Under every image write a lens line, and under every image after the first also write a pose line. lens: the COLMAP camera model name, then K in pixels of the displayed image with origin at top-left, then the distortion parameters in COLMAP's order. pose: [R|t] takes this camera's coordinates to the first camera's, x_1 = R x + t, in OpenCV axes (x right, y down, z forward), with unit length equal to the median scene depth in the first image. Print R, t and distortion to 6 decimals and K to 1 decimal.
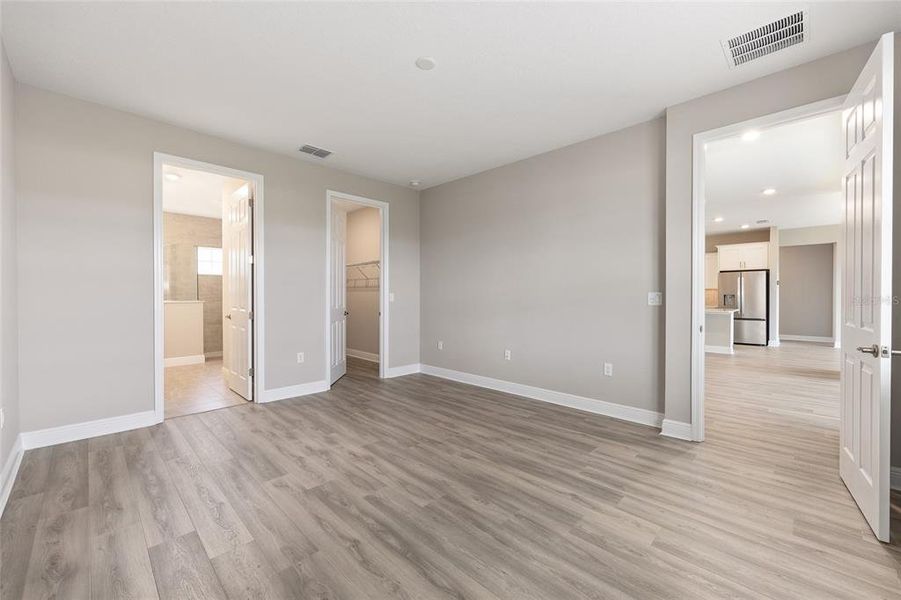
lens RADIAL K [[361.1, 0, 452.9], [0, 361.1, 297.2], [0, 0, 1]] dist [-0.000891, 0.000322]
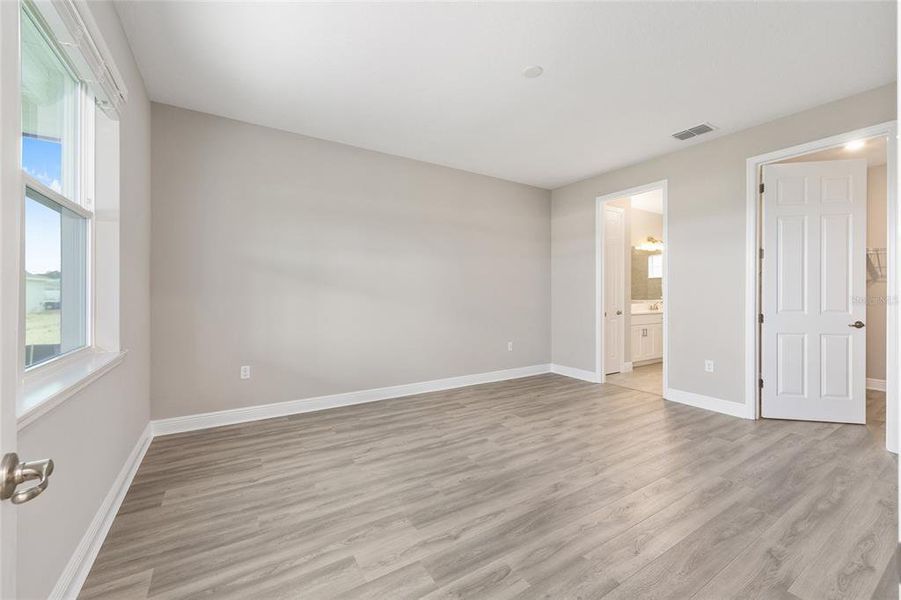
lens RADIAL K [[361.1, 0, 452.9], [0, 361.1, 297.2], [0, 0, 1]] dist [-0.000891, 0.000322]
pose [[-0.233198, 0.004883, -0.972417, 1.007837], [-0.004126, 0.999973, 0.006010, -0.005462], [0.972420, 0.005414, -0.233172, 1.050656]]
